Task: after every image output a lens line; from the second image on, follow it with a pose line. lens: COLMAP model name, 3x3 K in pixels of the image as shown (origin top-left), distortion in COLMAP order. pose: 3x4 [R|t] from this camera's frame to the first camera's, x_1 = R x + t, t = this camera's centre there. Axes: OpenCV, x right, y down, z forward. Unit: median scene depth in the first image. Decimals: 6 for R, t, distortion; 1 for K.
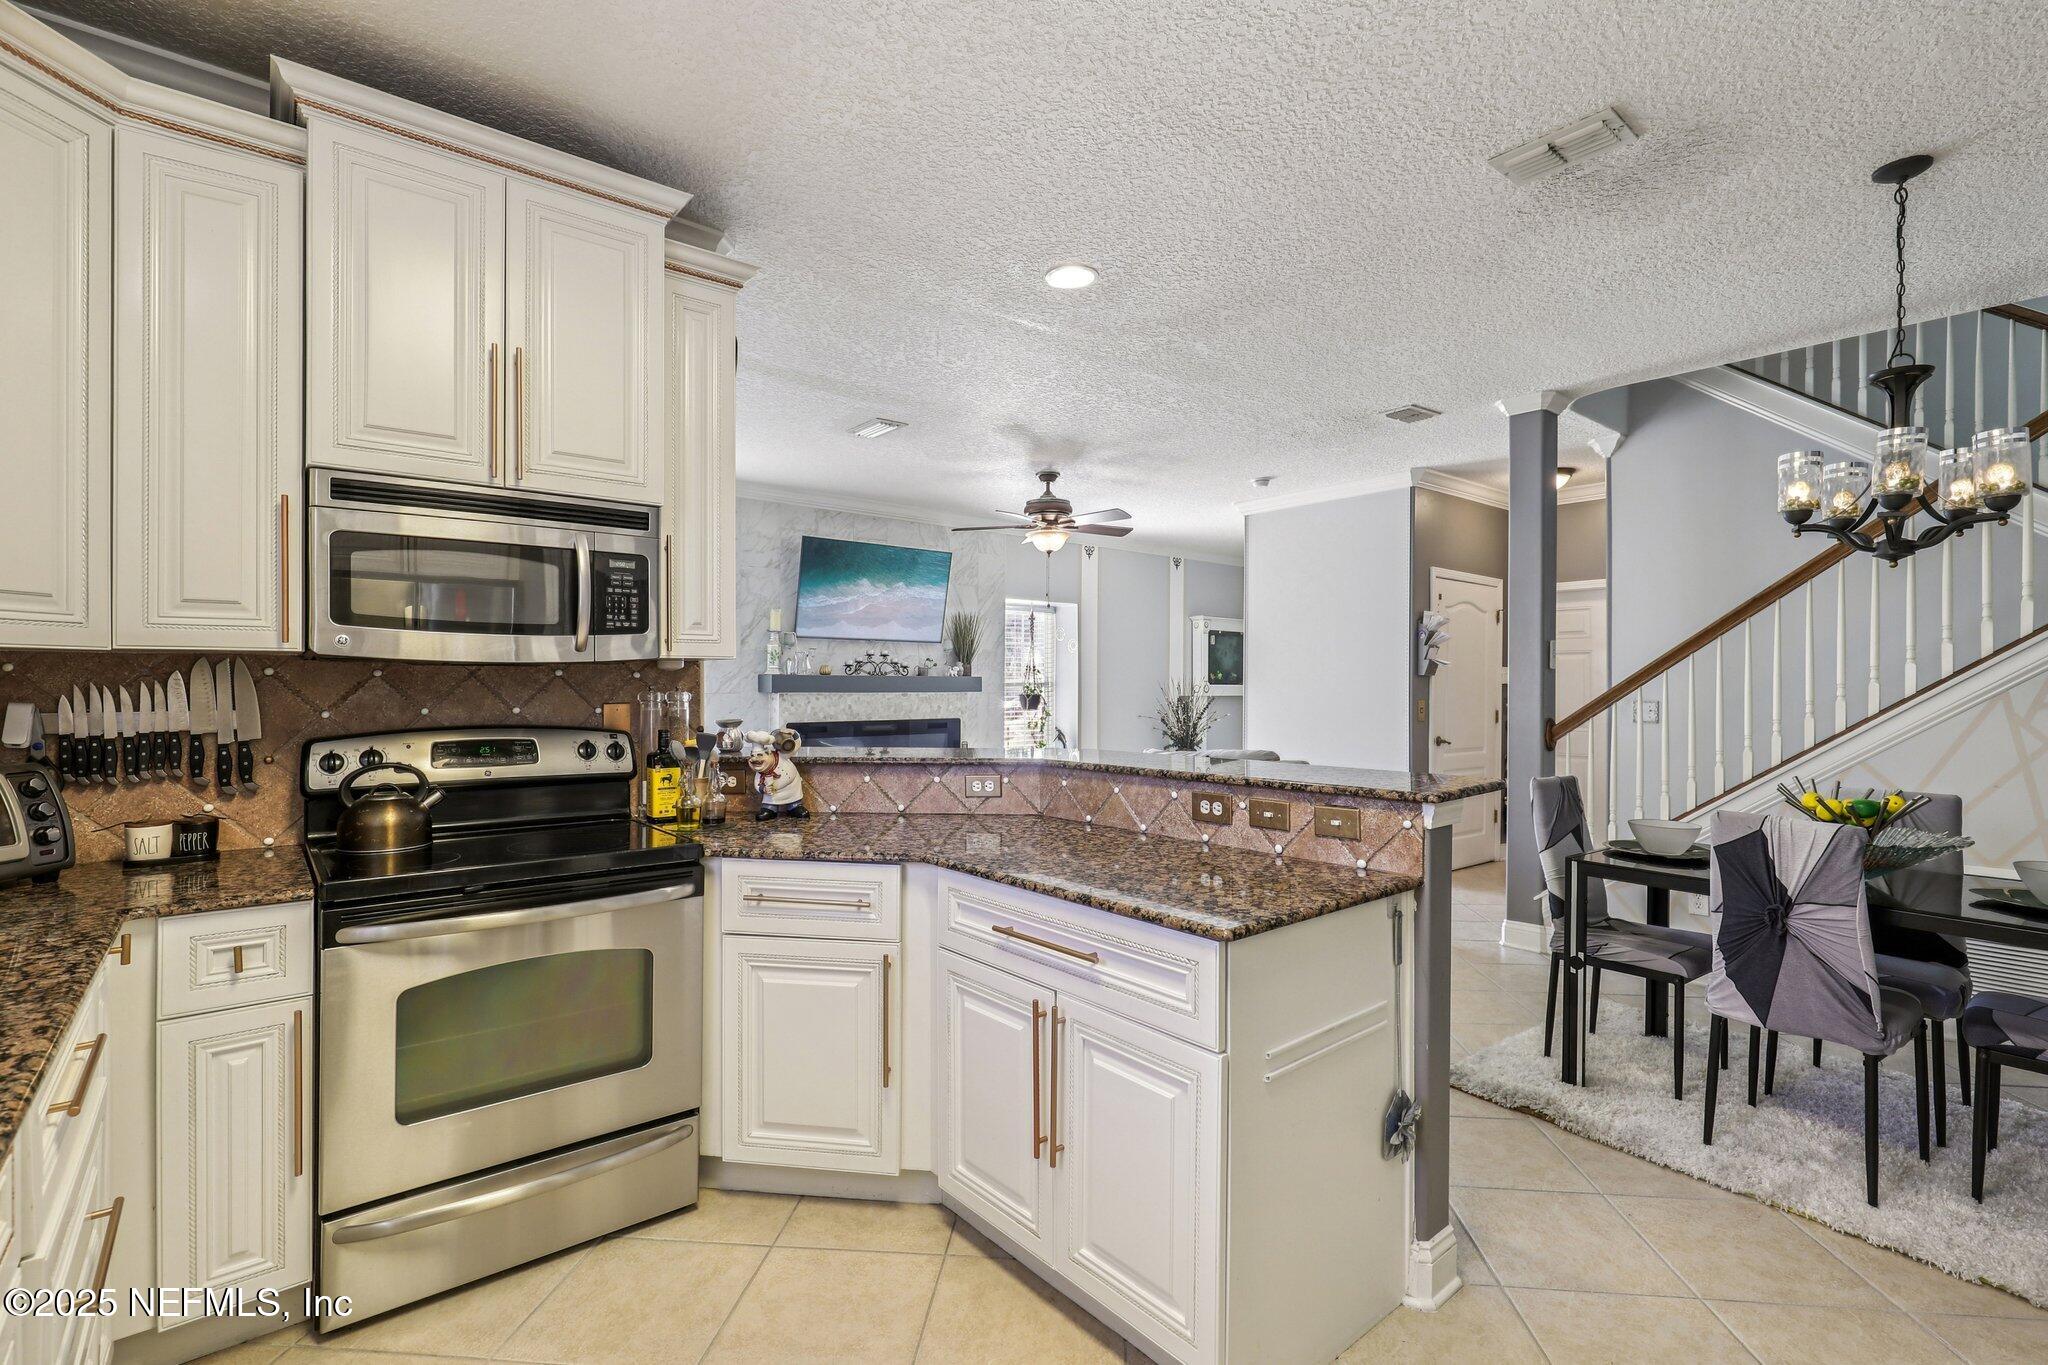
lens RADIAL K [[935.3, 0, 1028.0], [0, 935.3, 680.4], [0, 0, 1]] dist [0.002829, -0.001762]
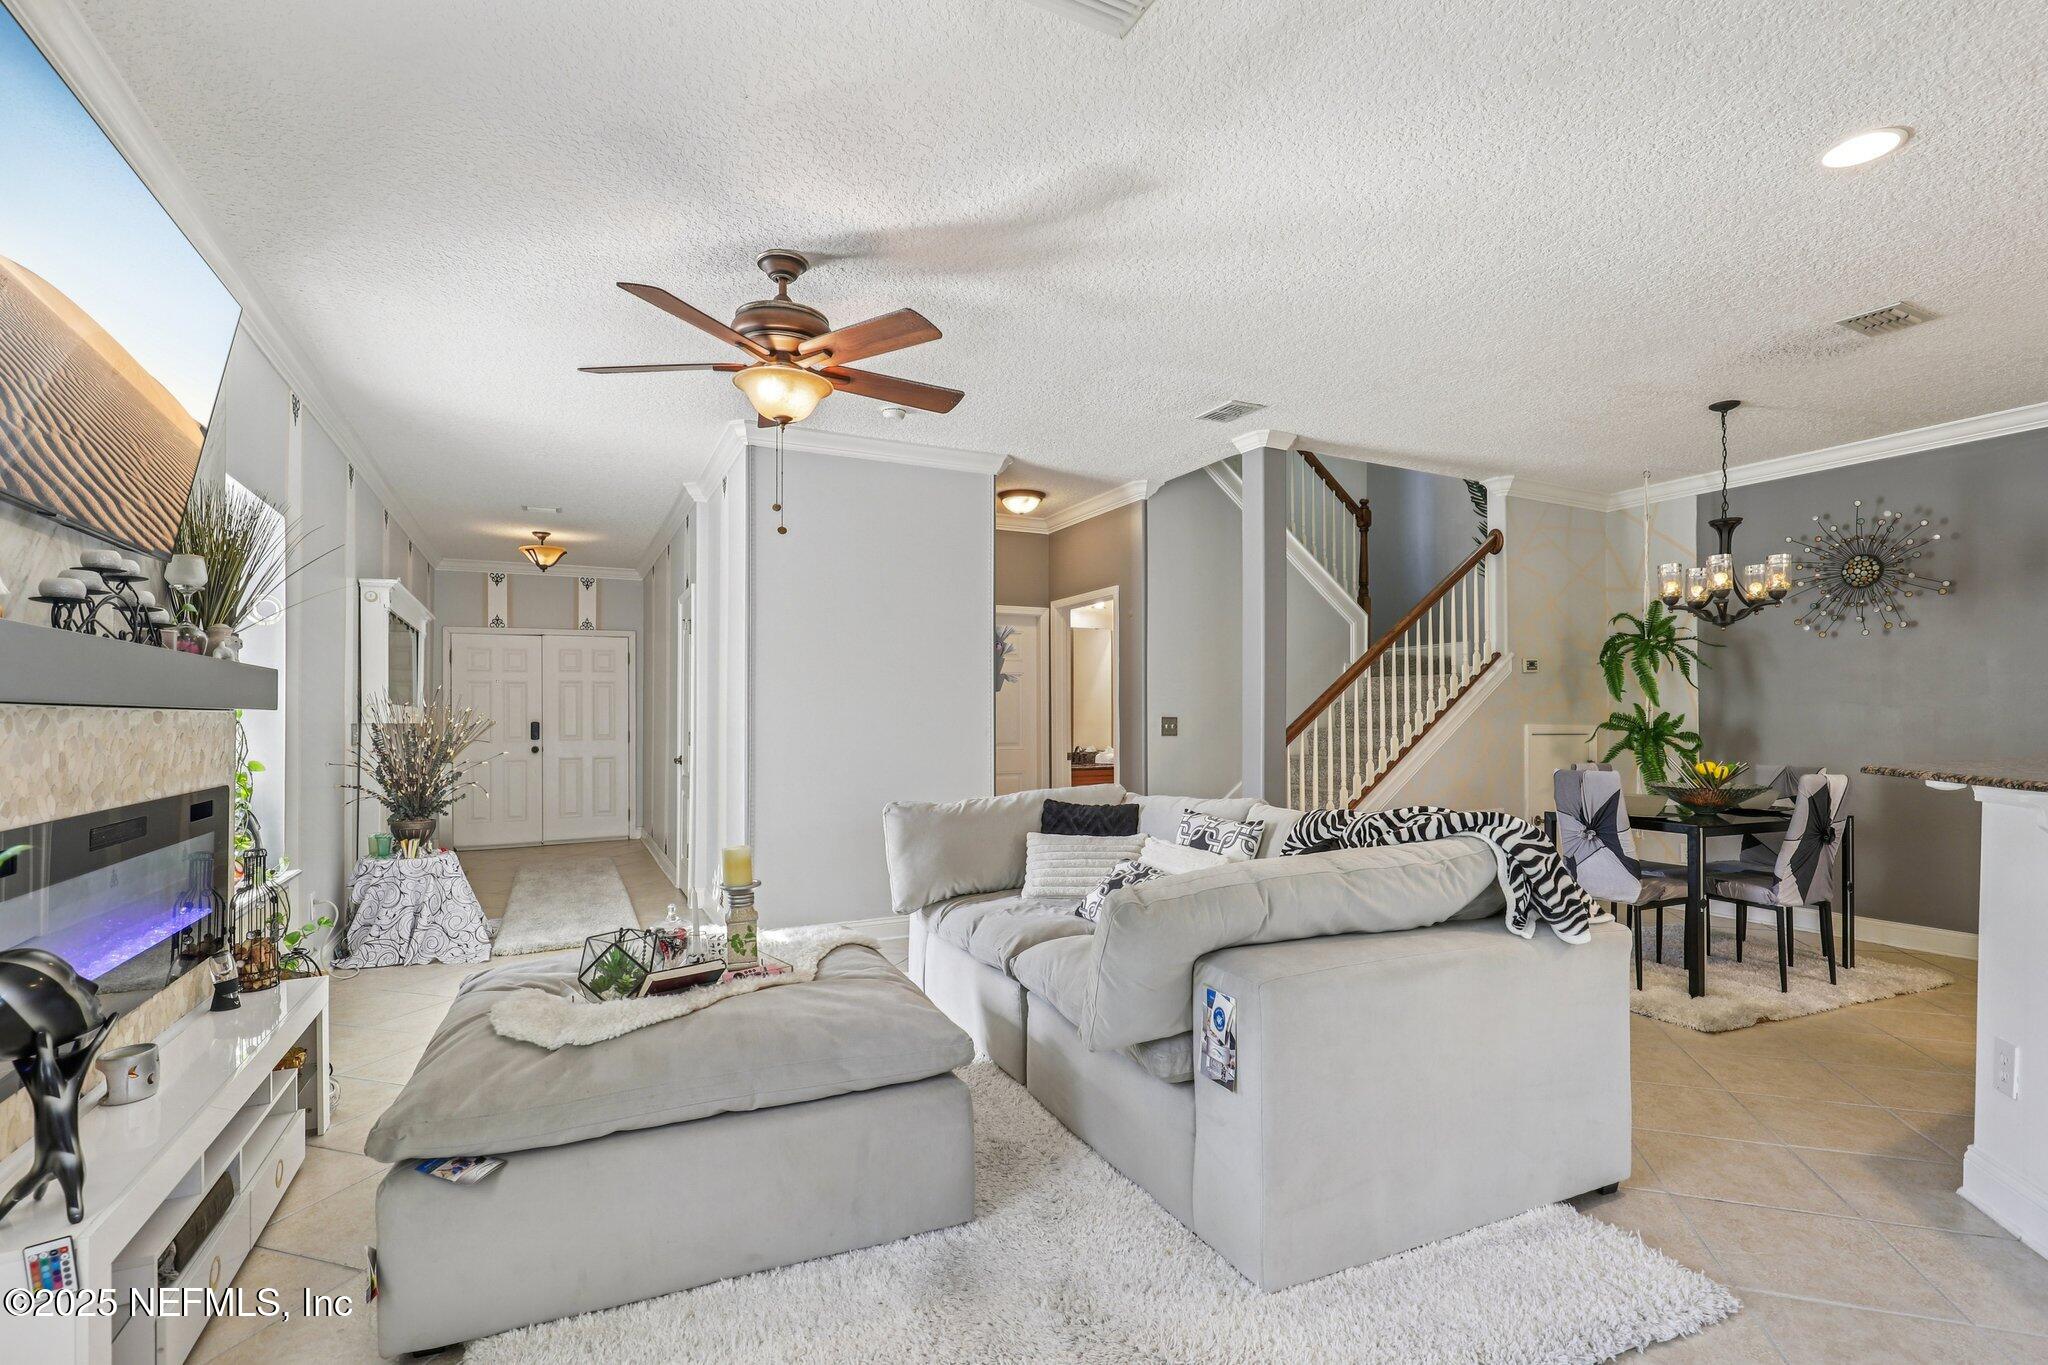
lens RADIAL K [[935.3, 0, 1041.0], [0, 935.3, 709.2], [0, 0, 1]] dist [0.002829, -0.001762]
pose [[0.203806, 0.004133, 0.979003, -1.114176], [-0.003694, 0.999987, -0.003453, 0.038907], [-0.979004, -0.002913, 0.203818, 2.008699]]
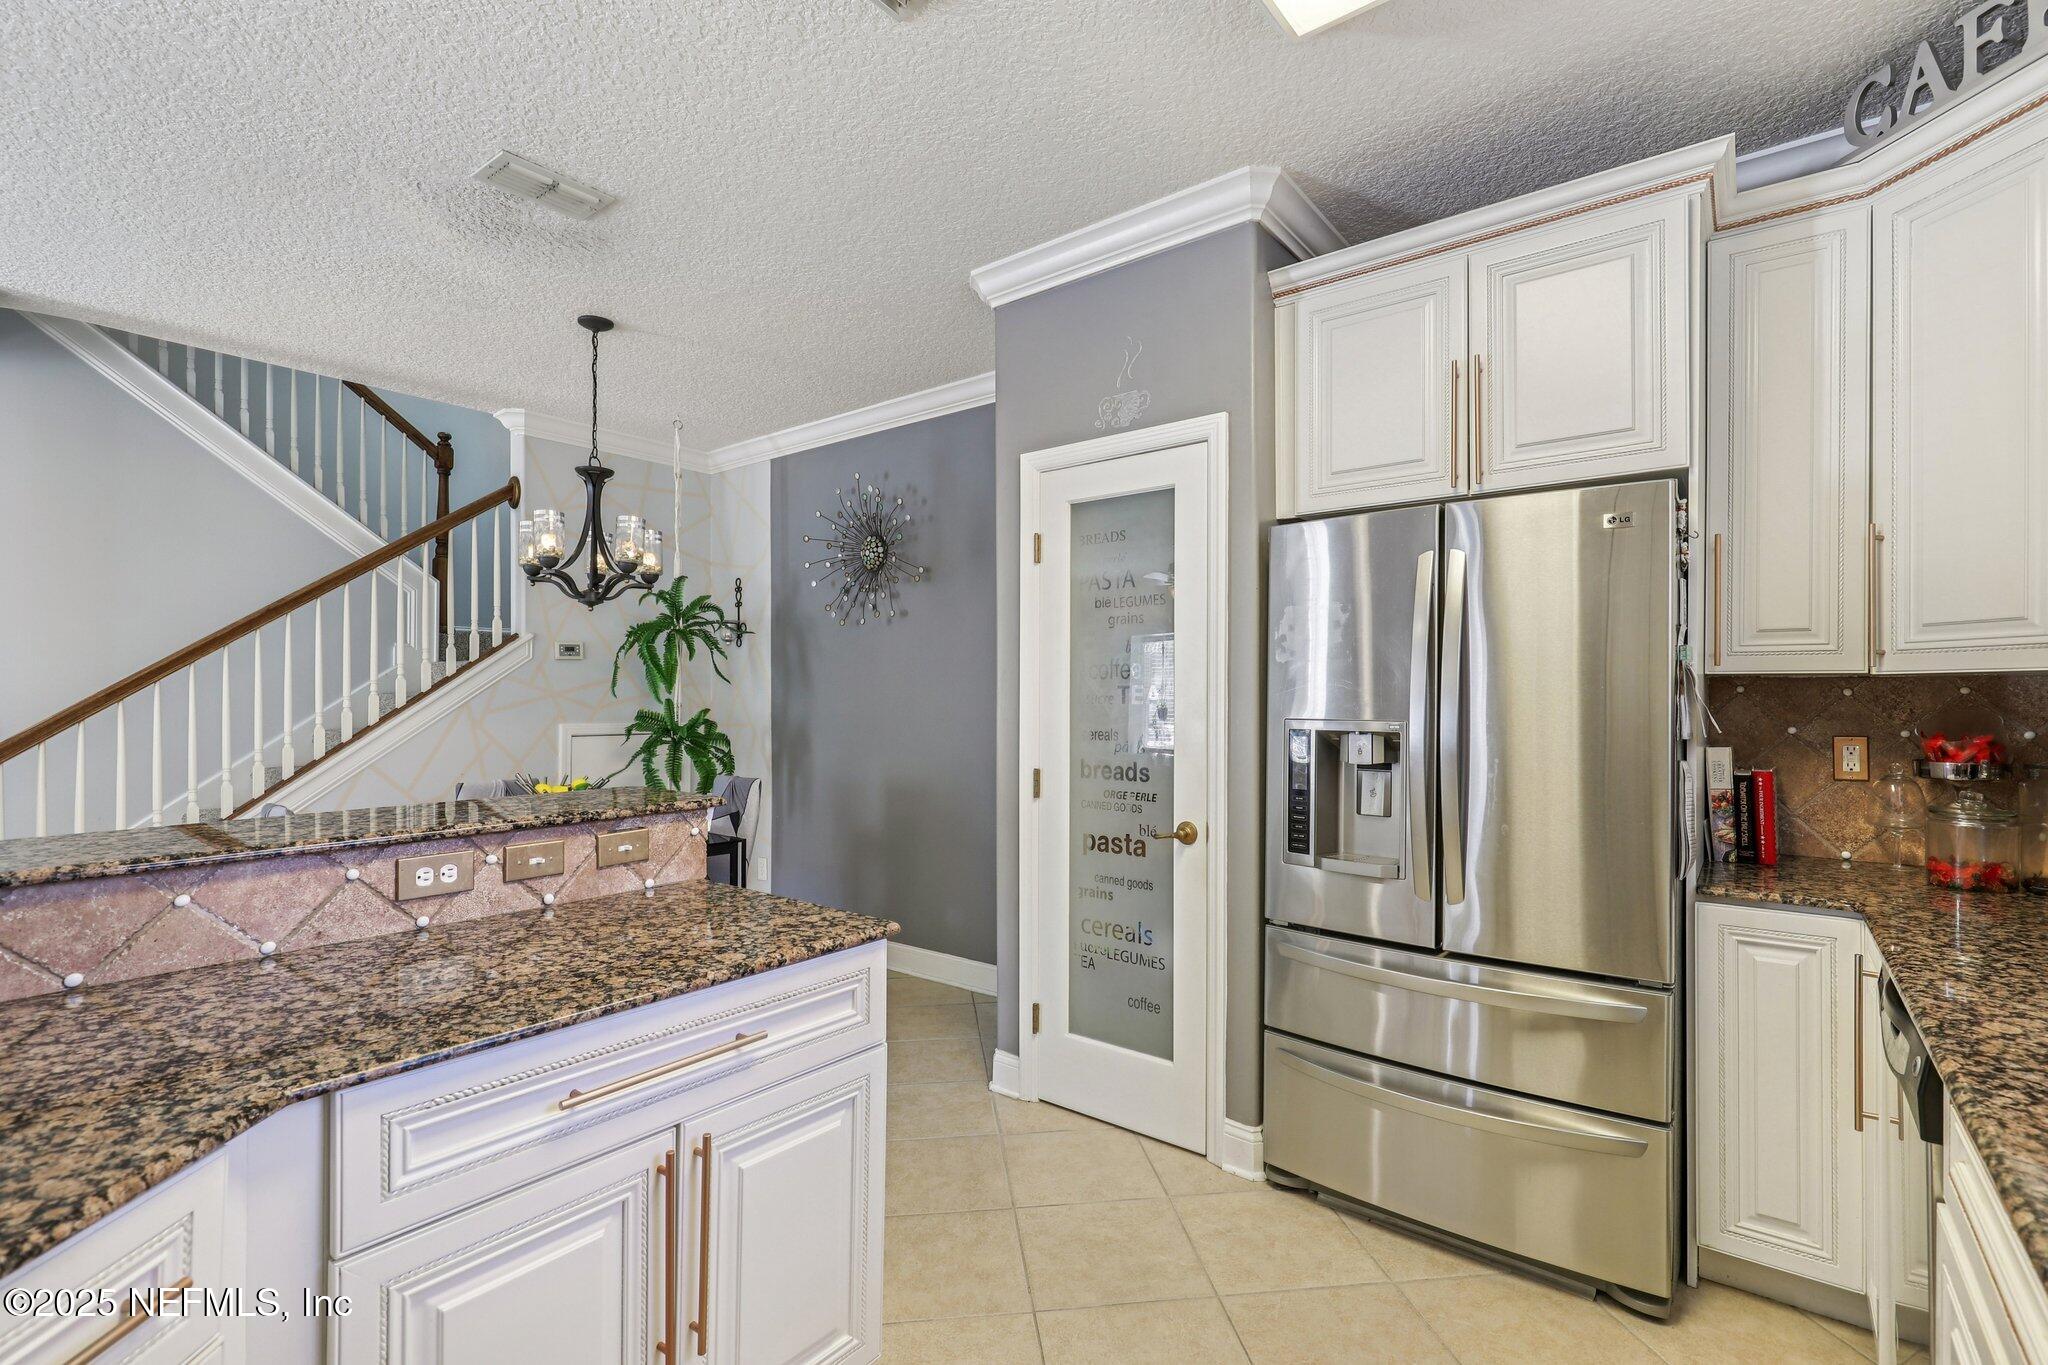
lens RADIAL K [[935.3, 0, 1040.0], [0, 935.3, 688.6], [0, 0, 1]] dist [0.002829, -0.001762]
pose [[-0.221933, 0.004278, 0.975053, -0.586363], [-0.004428, 0.999976, -0.005395, -0.002950], [-0.975052, -0.005515, -0.221908, 0.702485]]
